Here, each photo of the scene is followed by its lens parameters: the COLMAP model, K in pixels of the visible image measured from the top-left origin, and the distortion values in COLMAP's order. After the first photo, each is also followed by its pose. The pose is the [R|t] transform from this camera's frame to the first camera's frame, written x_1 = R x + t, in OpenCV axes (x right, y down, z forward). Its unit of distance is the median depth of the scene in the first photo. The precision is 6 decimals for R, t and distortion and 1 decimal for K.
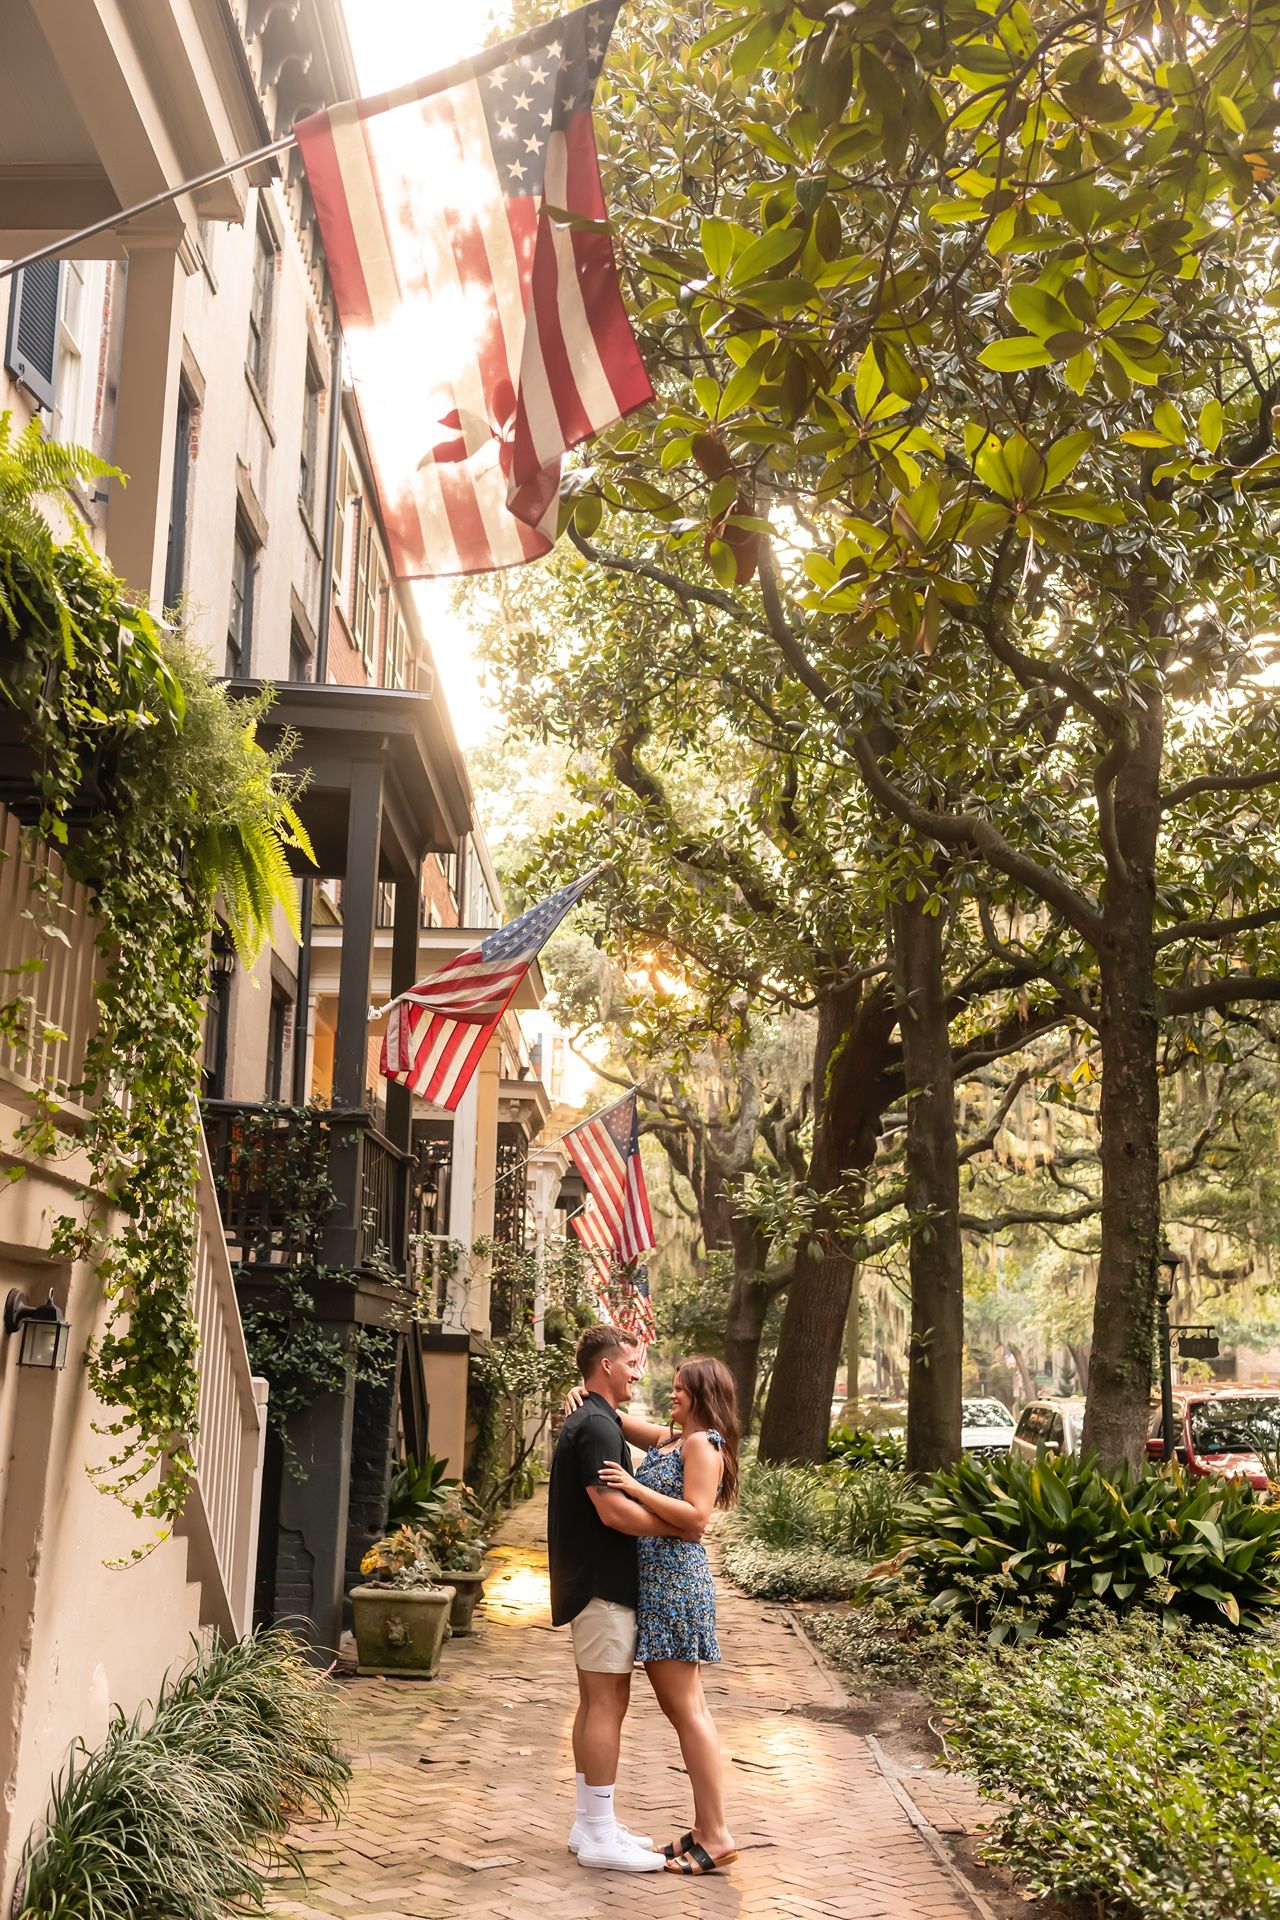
lens RADIAL K [[1901.4, 0, 629.5], [0, 1901.4, 911.1], [0, 0, 1]] dist [0.006750, 0.002586]
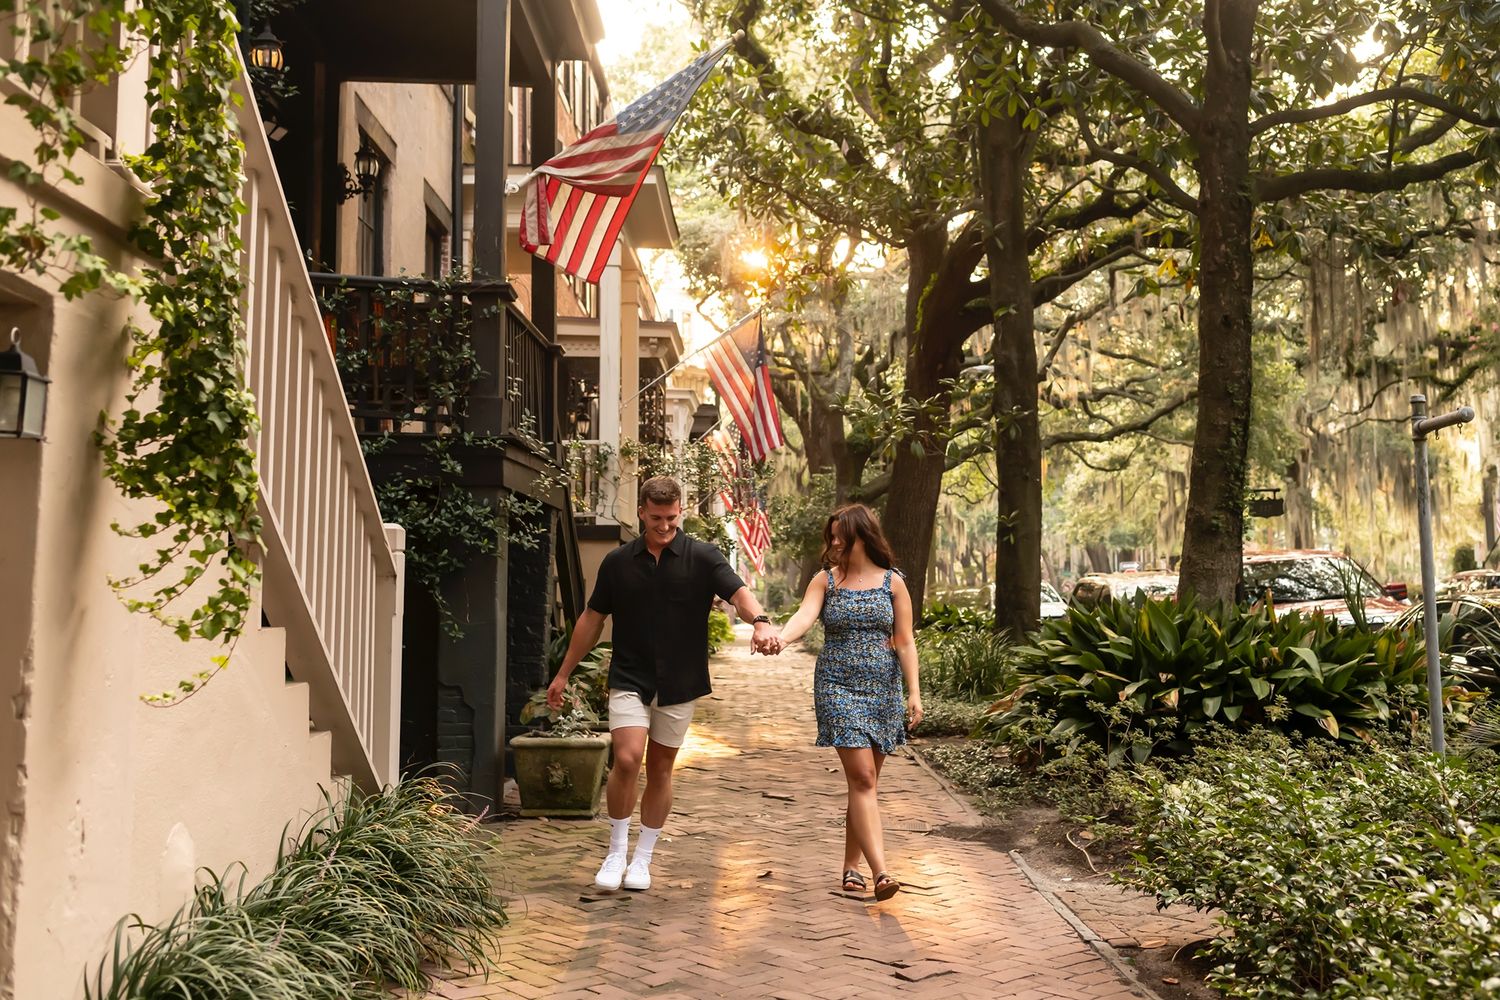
lens RADIAL K [[1112.9, 0, 796.6], [0, 1112.9, 500.8], [0, 0, 1]] dist [0.011986, 0.004670]
pose [[0.997188, -0.024131, 0.070955, -0.029893], [0.015599, 0.992840, 0.118432, 0.152502], [-0.073305, -0.116992, 0.990424, 0.388114]]
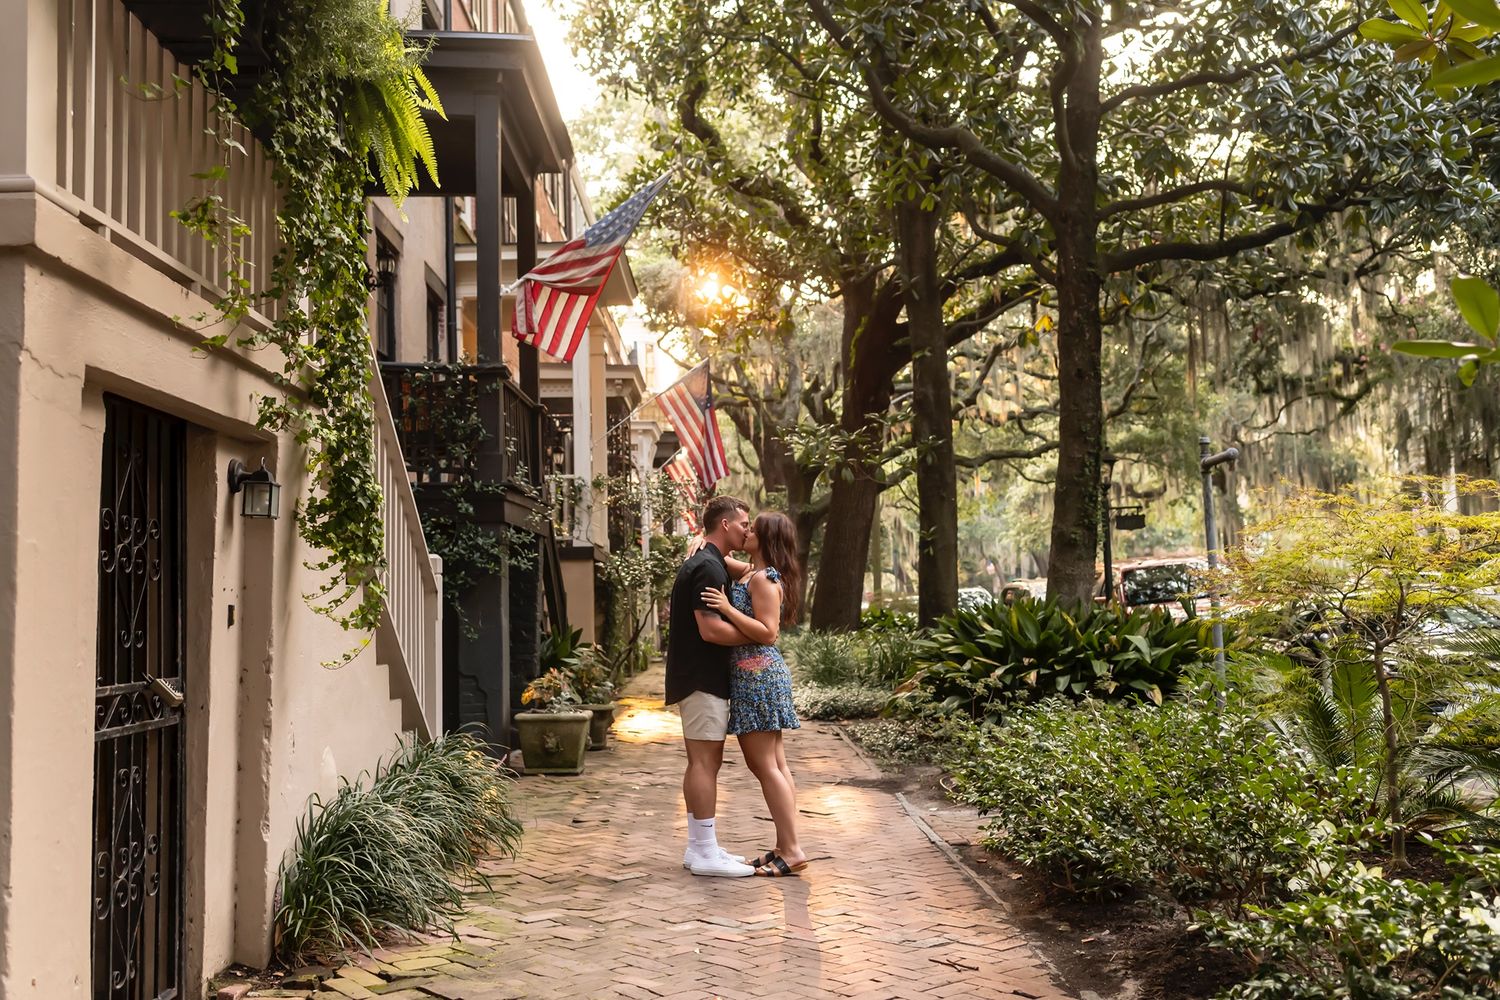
lens RADIAL K [[1381.1, 0, 754.9], [0, 1381.1, 522.8], [0, 0, 1]] dist [0.003684, 0.005173]
pose [[0.998400, -0.046147, 0.032682, -0.001464], [0.041227, 0.989591, 0.137878, 0.088709], [-0.038705, -0.136310, 0.989910, 0.034867]]
